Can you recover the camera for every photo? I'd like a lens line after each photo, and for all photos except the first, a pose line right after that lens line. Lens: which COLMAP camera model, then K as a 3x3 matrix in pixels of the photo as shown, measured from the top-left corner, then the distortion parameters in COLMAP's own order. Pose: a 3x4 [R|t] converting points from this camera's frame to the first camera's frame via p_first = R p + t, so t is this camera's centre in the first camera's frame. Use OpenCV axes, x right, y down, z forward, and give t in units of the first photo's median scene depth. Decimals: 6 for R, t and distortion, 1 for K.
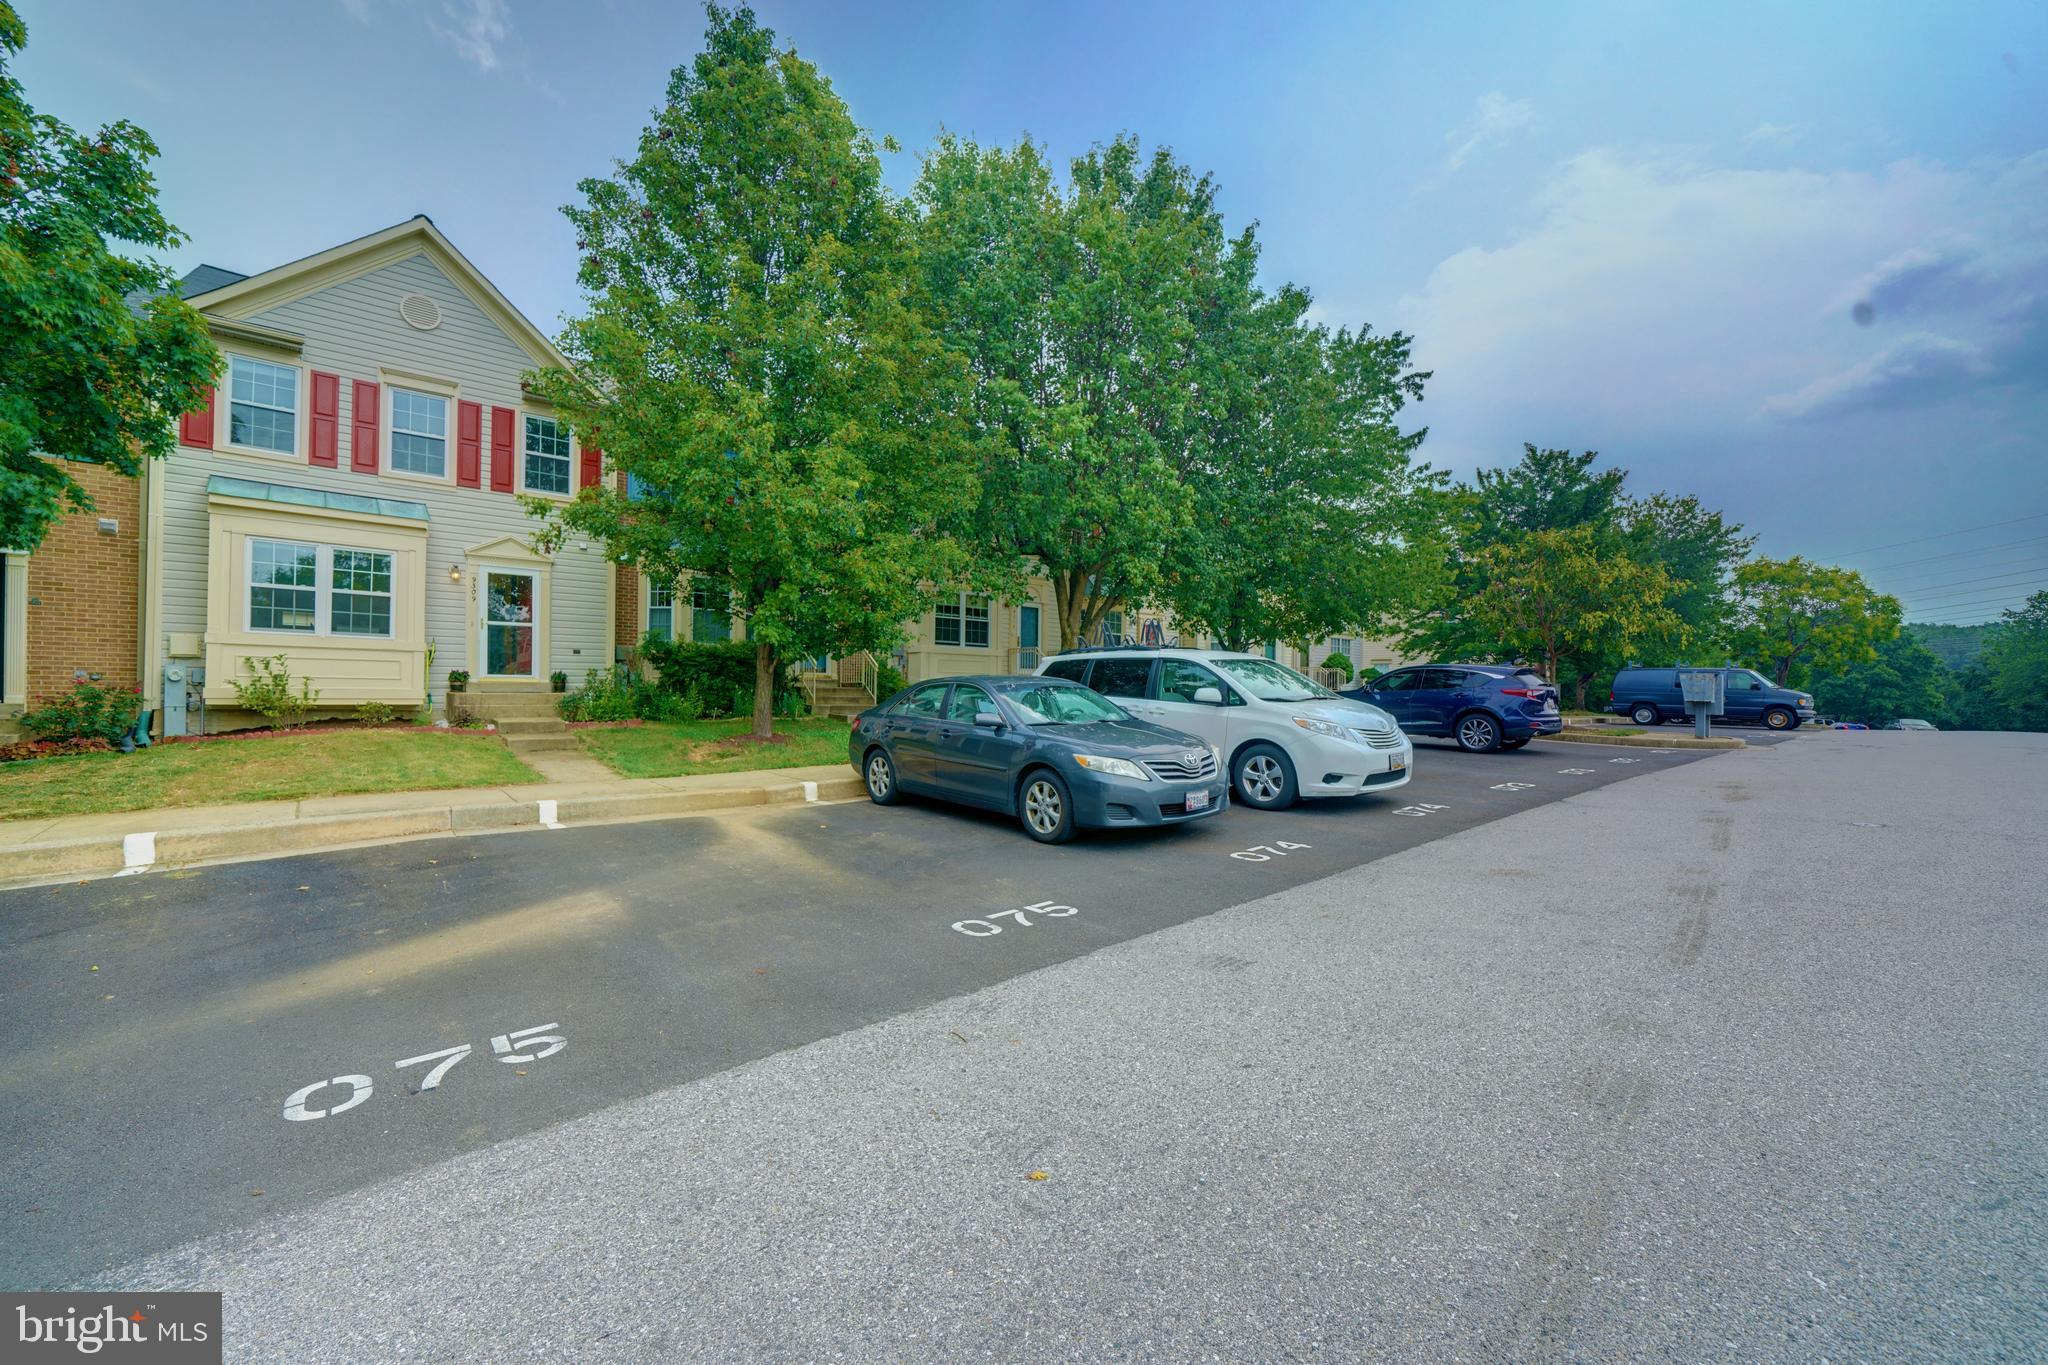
lens RADIAL K [[818.0, 0, 1010.5], [0, 818.0, 687.7], [0, 0, 1]] dist [0.000618, 0.000237]
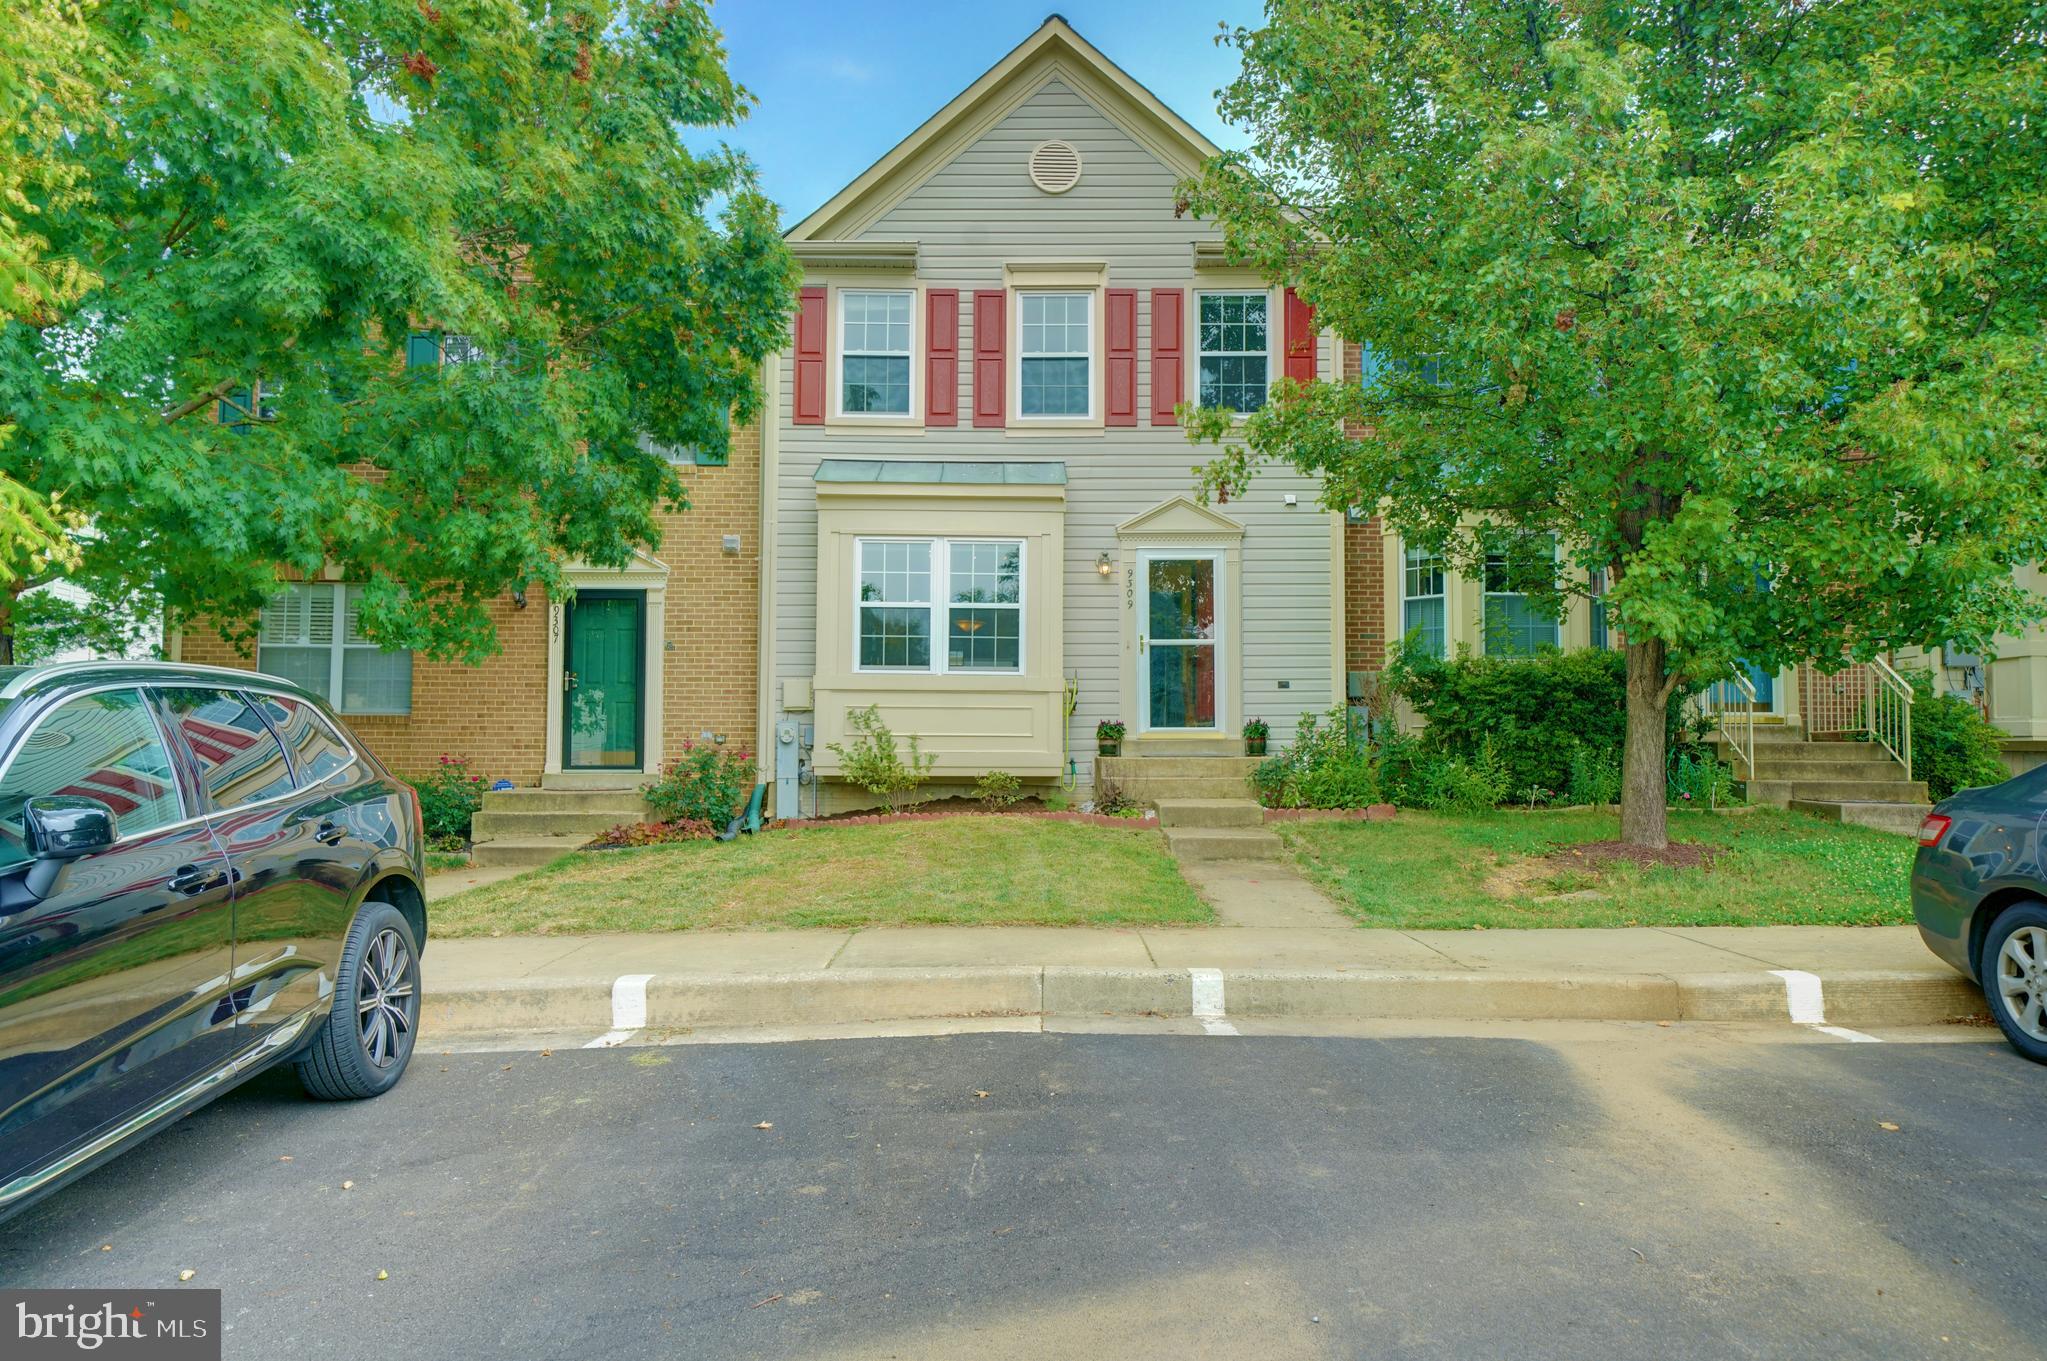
lens RADIAL K [[1332.7, 0, 1014.6], [0, 1332.7, 692.0], [0, 0, 1]] dist [0.032542, -0.000159]
pose [[0.761519, -0.040222, -0.646893, -0.084415], [0.009609, 0.998663, -0.050783, 0.007594], [0.648071, 0.032456, 0.760888, 0.202309]]
